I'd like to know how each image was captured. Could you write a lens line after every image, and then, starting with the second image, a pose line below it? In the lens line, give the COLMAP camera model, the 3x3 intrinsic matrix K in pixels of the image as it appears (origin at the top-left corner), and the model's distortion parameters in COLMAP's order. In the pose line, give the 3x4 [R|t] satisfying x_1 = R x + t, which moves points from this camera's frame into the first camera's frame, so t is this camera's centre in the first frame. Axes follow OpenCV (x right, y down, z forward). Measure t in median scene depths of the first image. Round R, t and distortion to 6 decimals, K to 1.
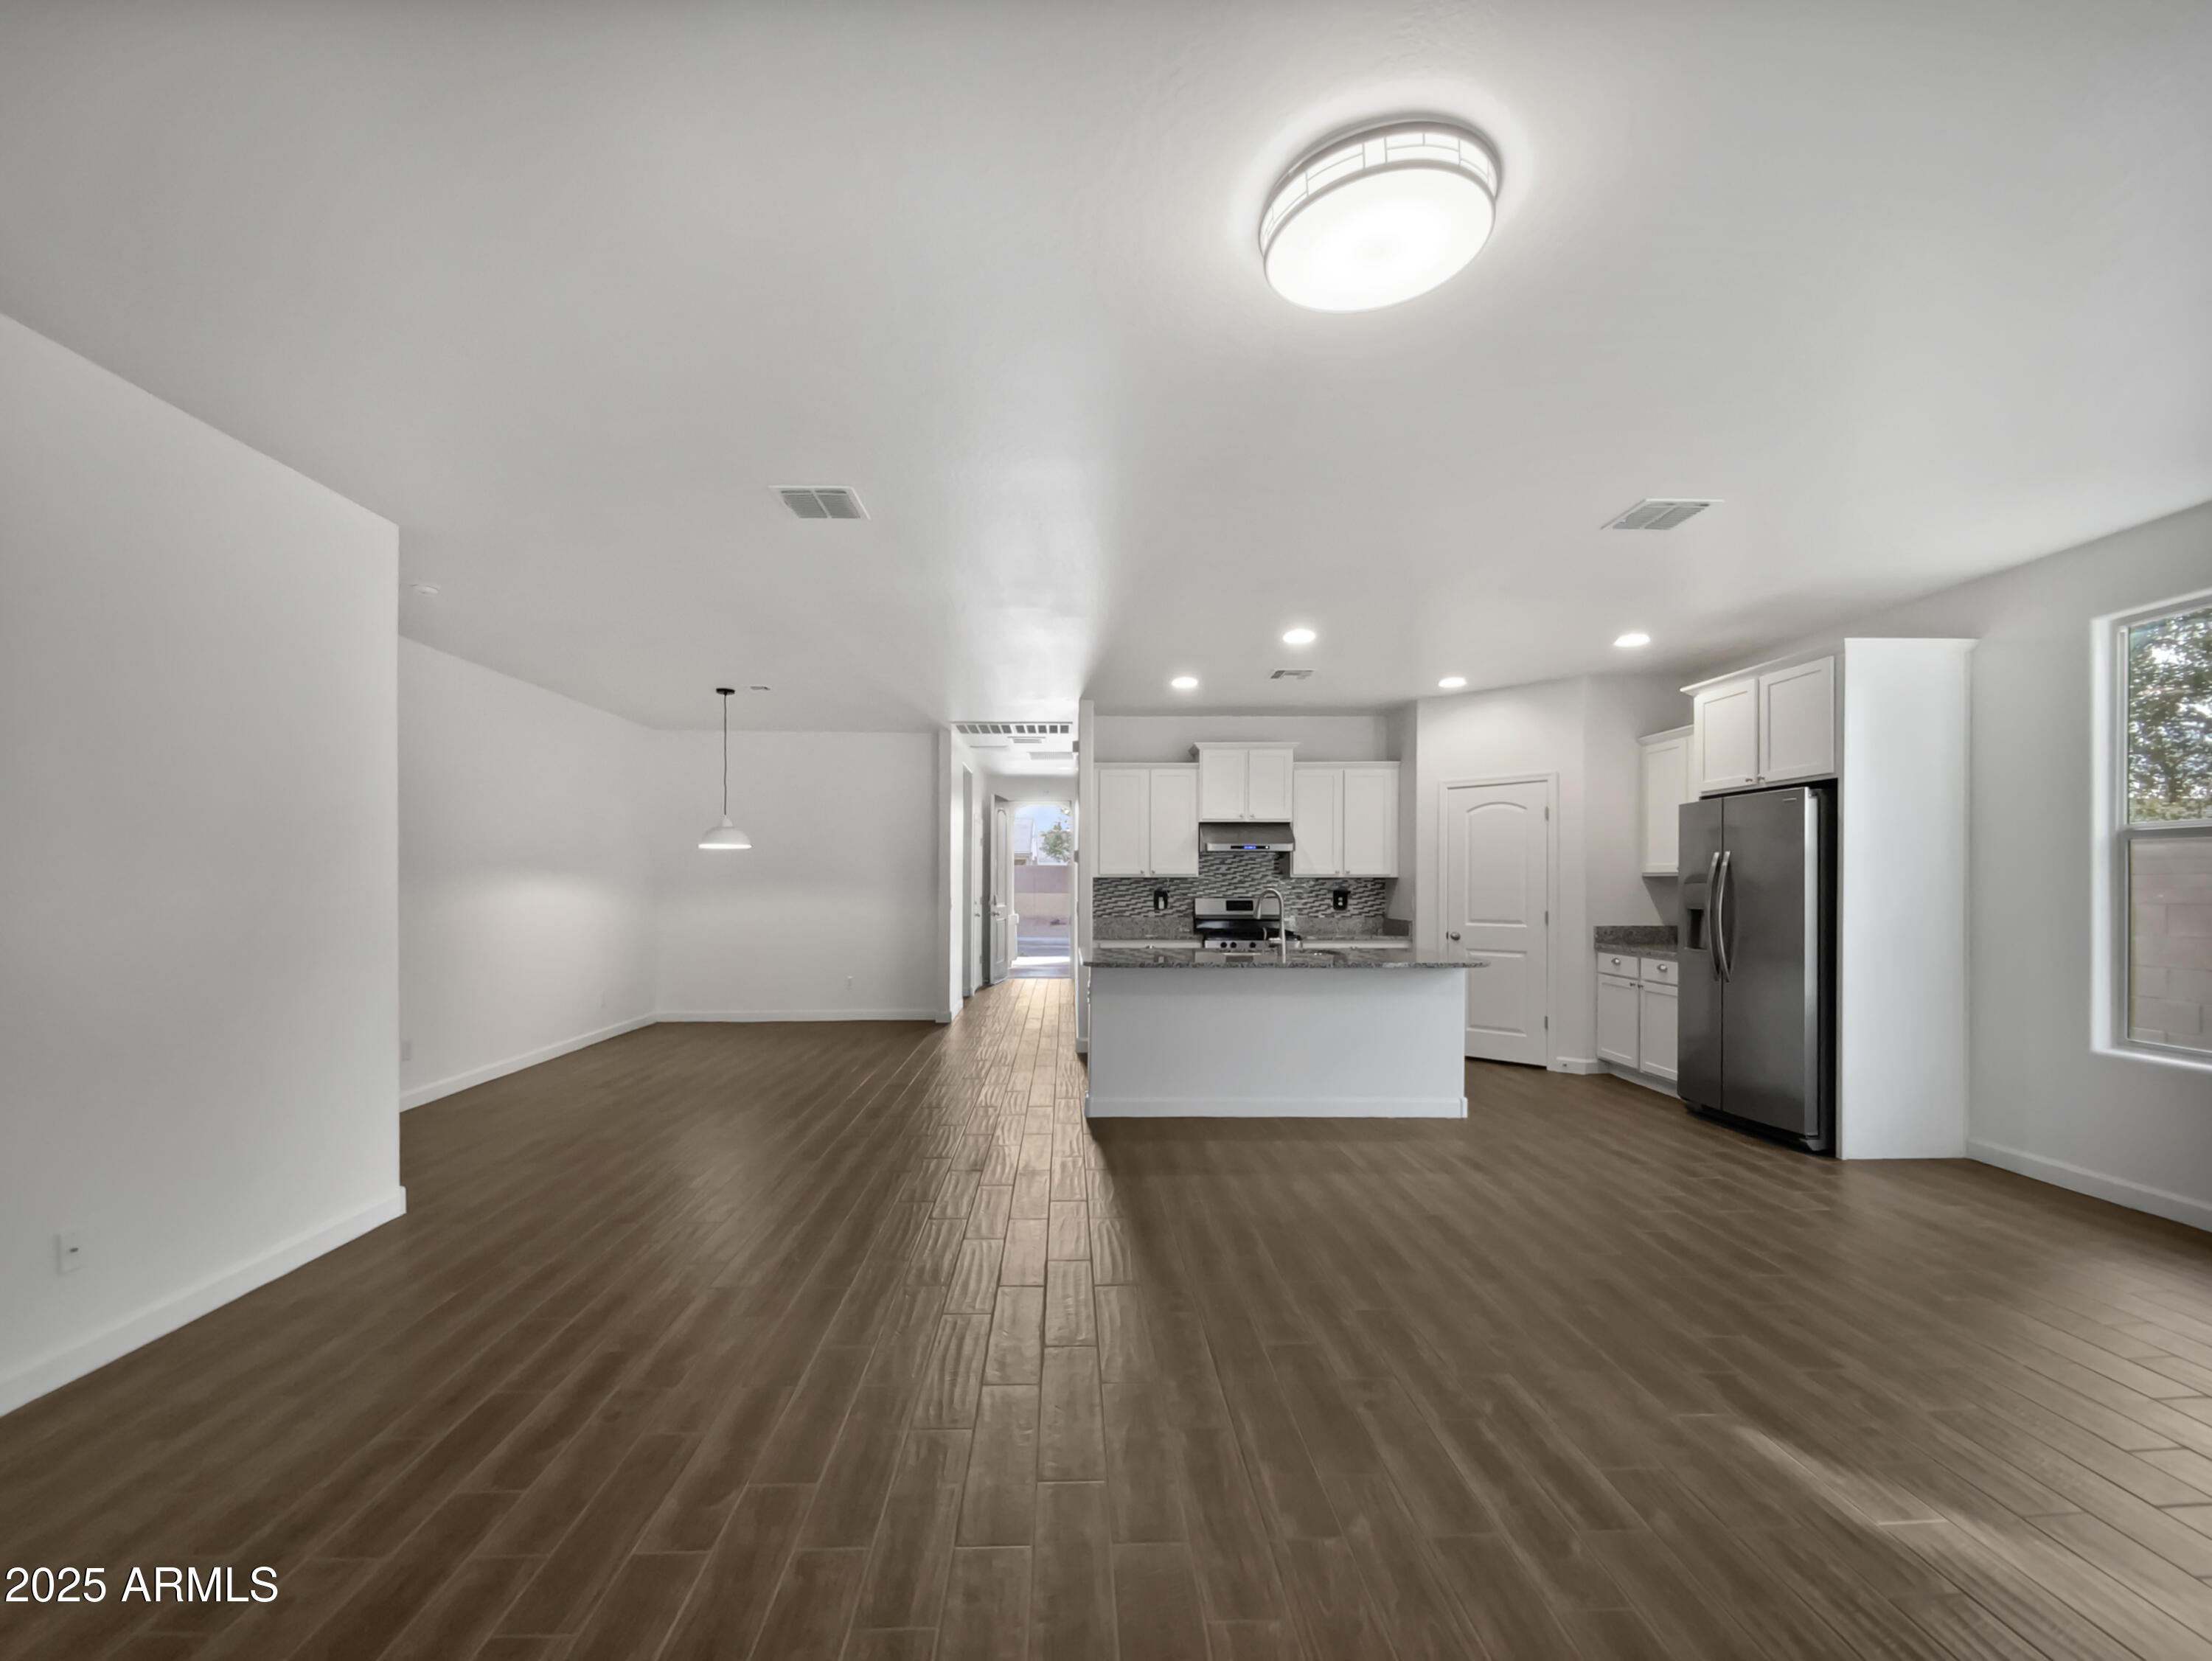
lens RADIAL K [[910.2, 0, 1088.9], [0, 910.2, 893.9], [0, 0, 1]] dist [0.001891, 0.000108]
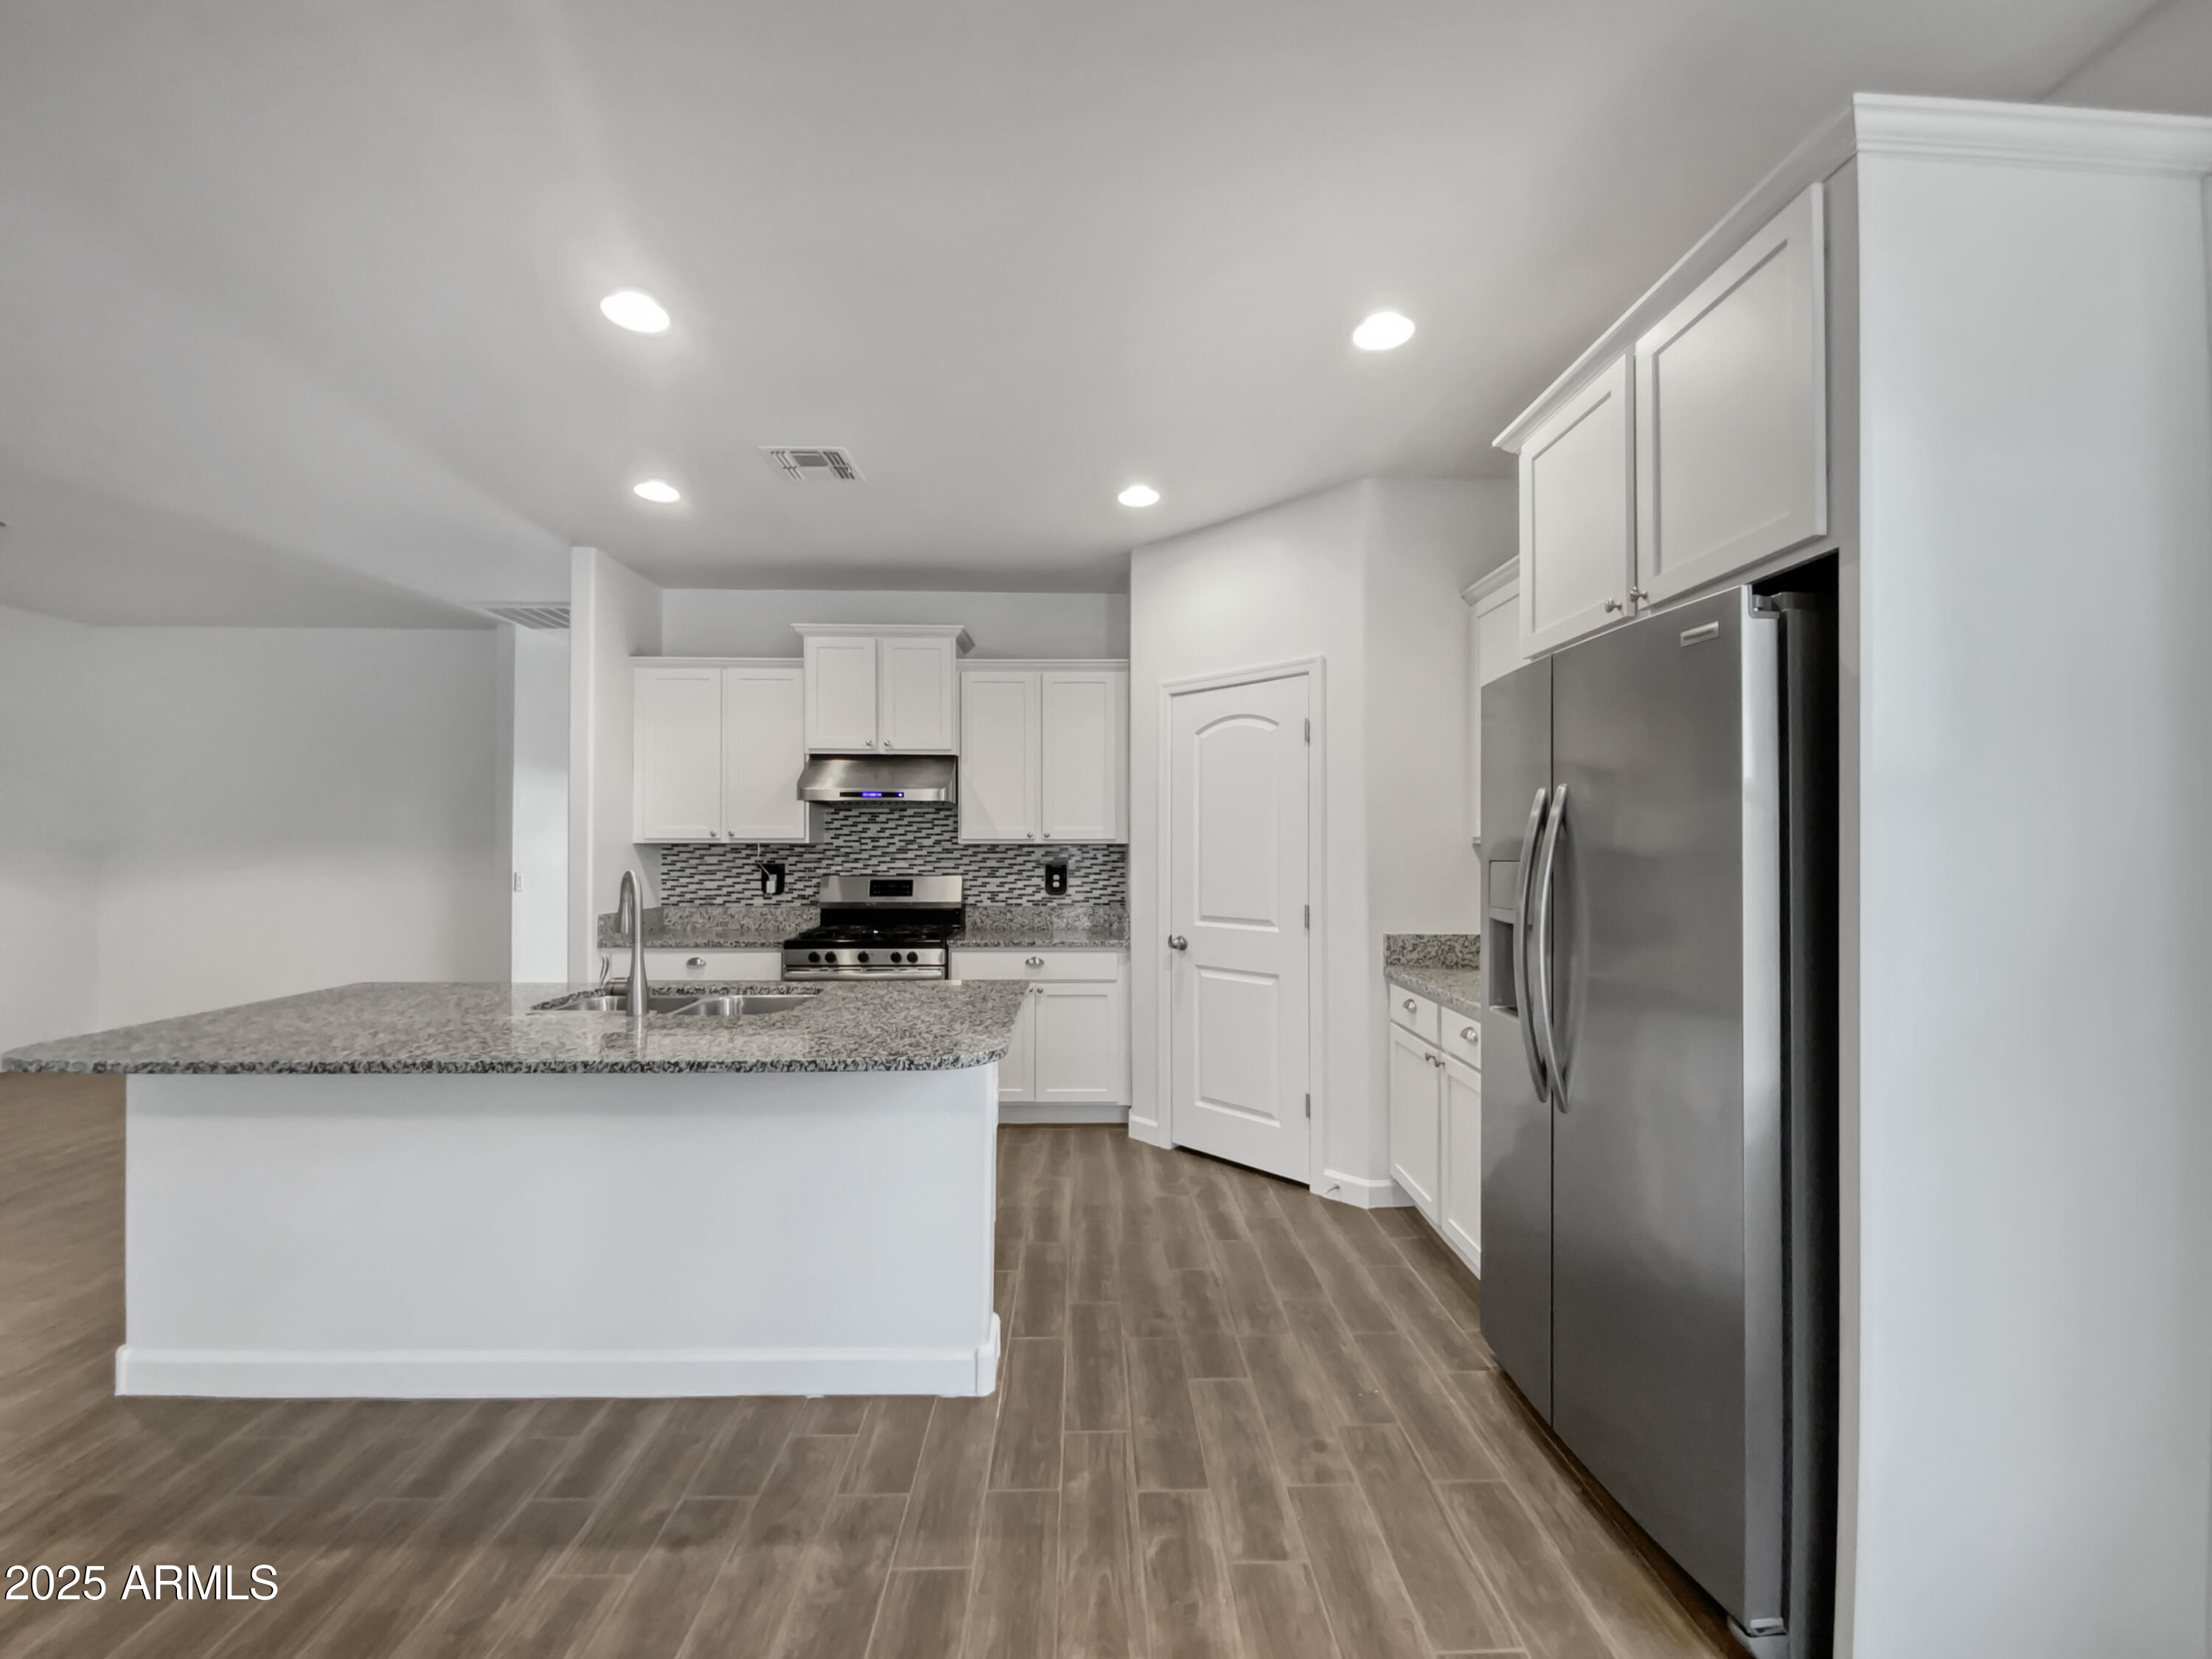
lens RADIAL K [[886.4, 0, 1100.9], [0, 886.4, 847.1], [0, 0, 1]] dist [0.005739, 0.000328]
pose [[0.999986, 0.000737, 0.005293, 0.375008], [-0.000670, 0.999919, -0.012694, -0.009553], [-0.005302, 0.012690, 0.999905, 0.460976]]
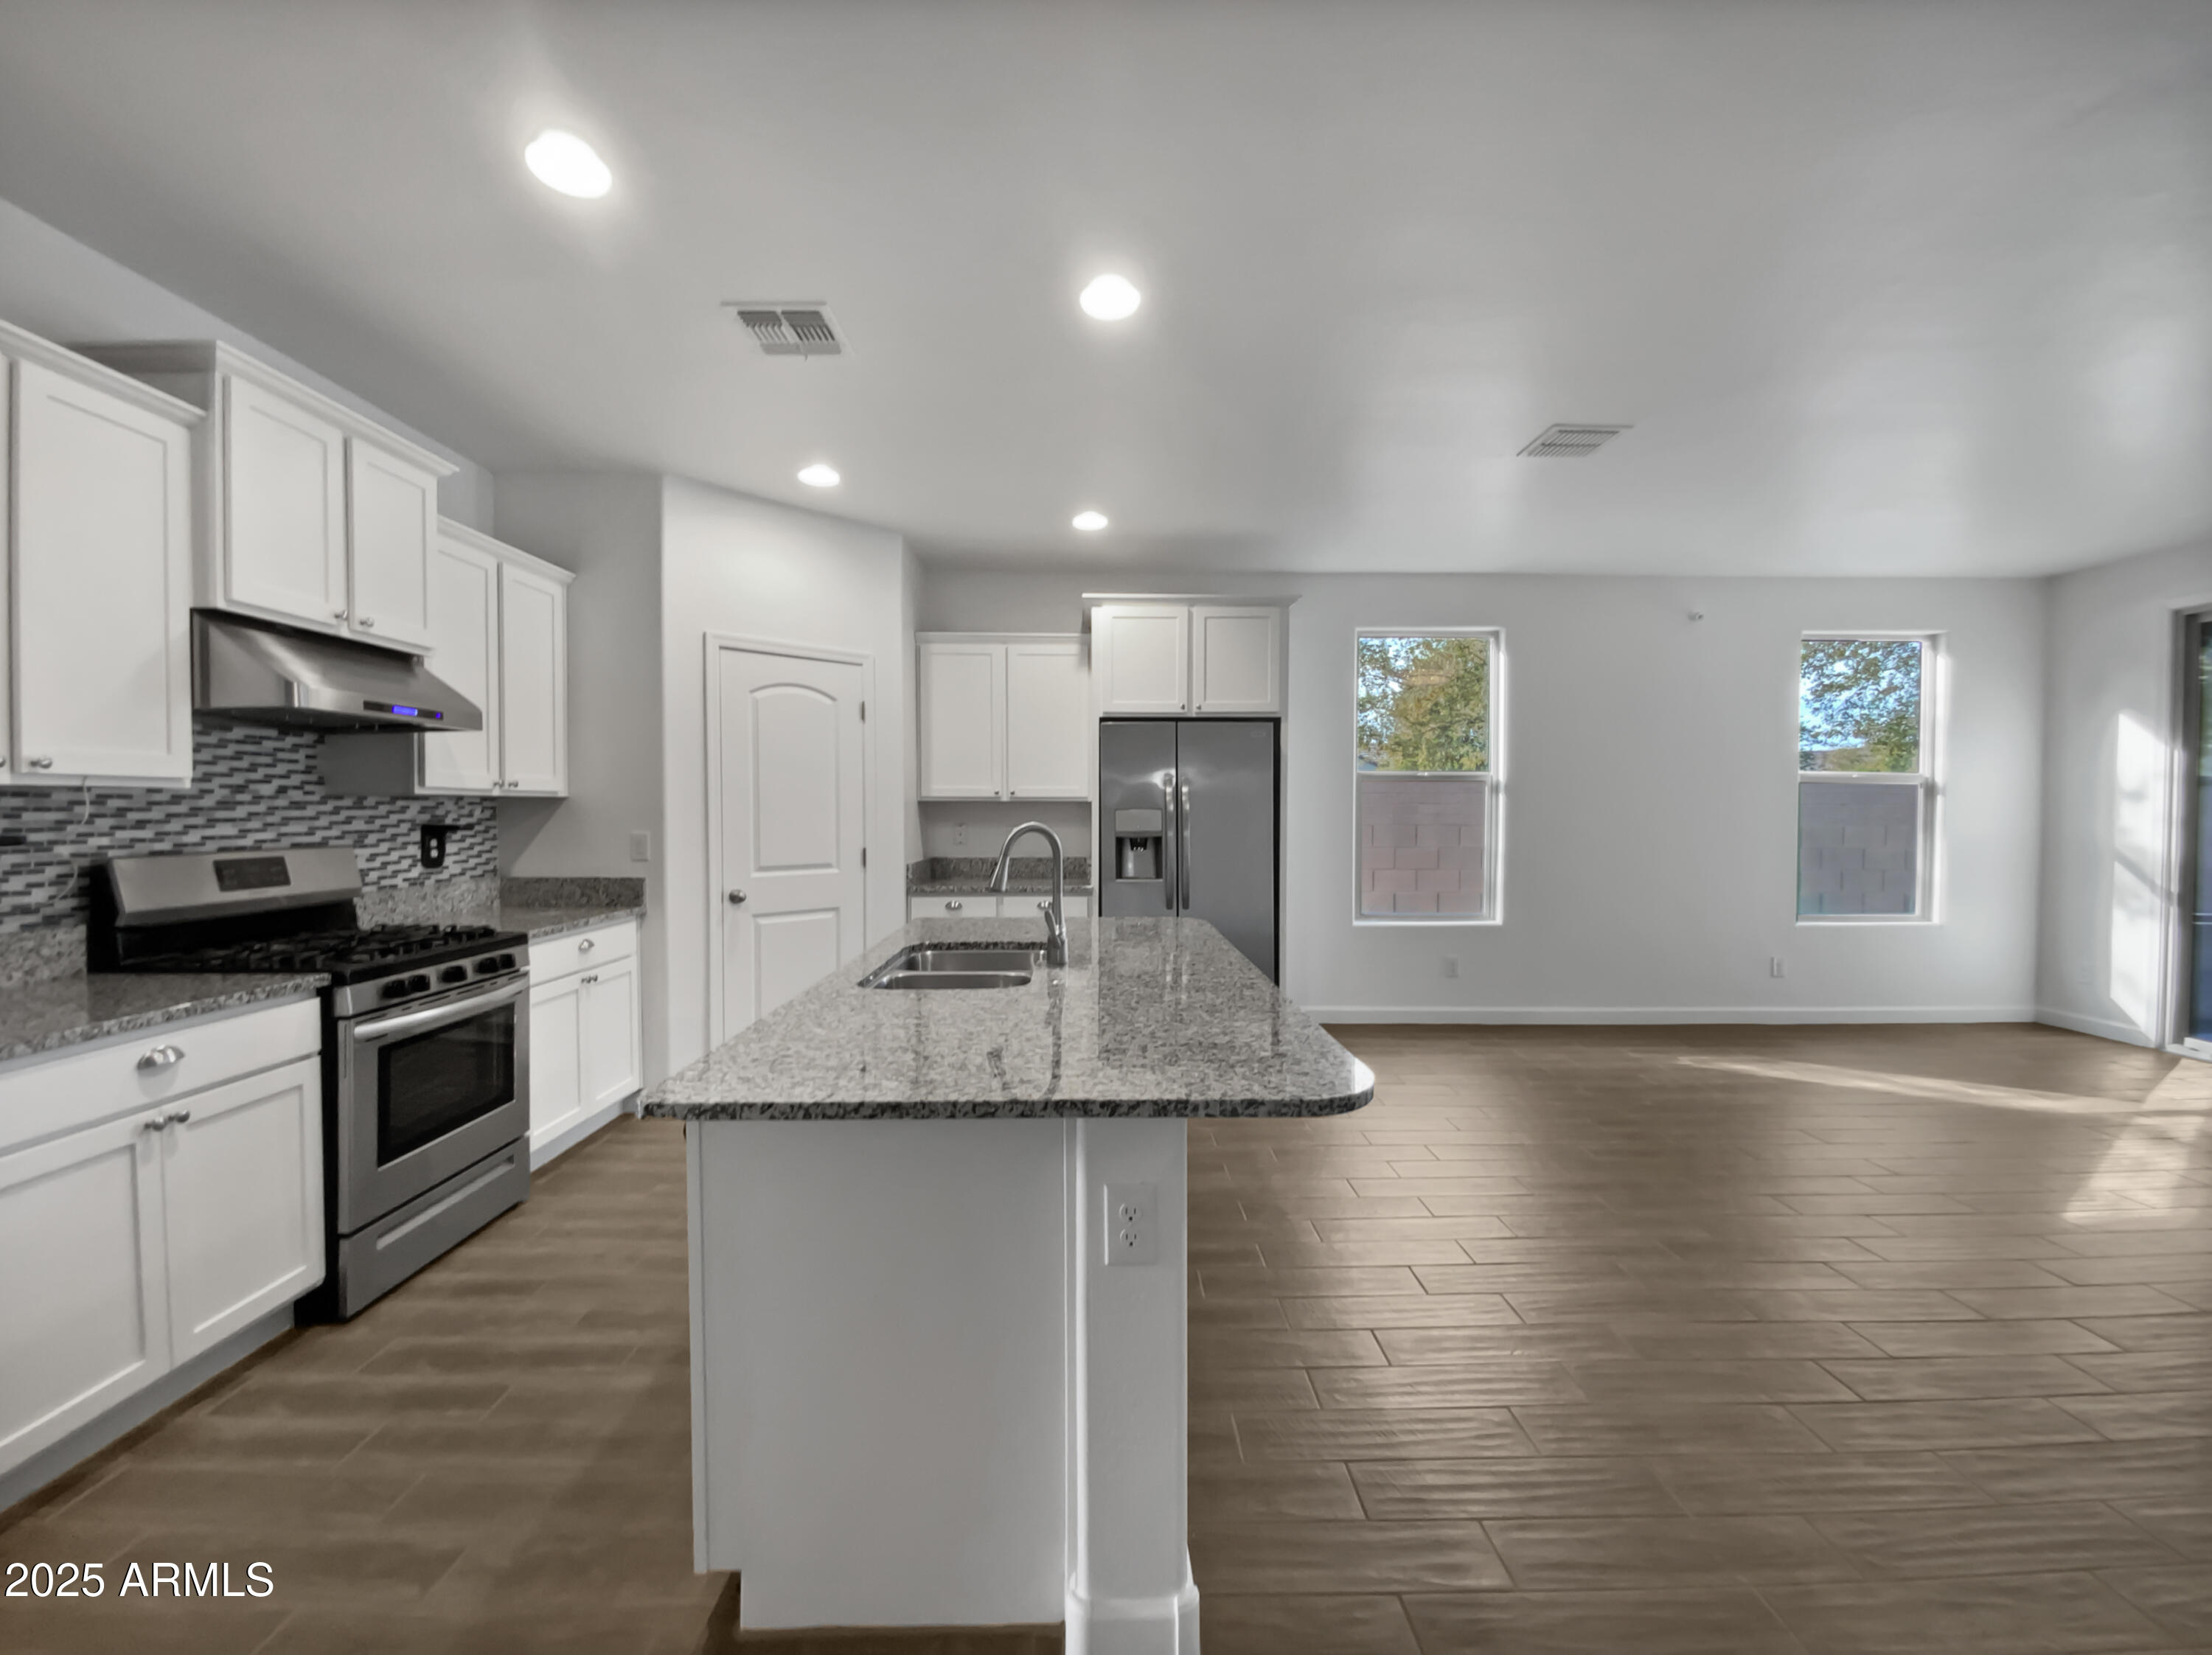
lens RADIAL K [[908.6, 0, 1102.9], [0, 908.6, 824.3], [0, 0, 1]] dist [-0.004342, -0.000187]
pose [[-0.004548, -0.018371, 0.999821, -0.213425], [0.010032, 0.999780, 0.018416, -0.010672], [-0.999939, 0.010114, -0.004362, 0.825626]]
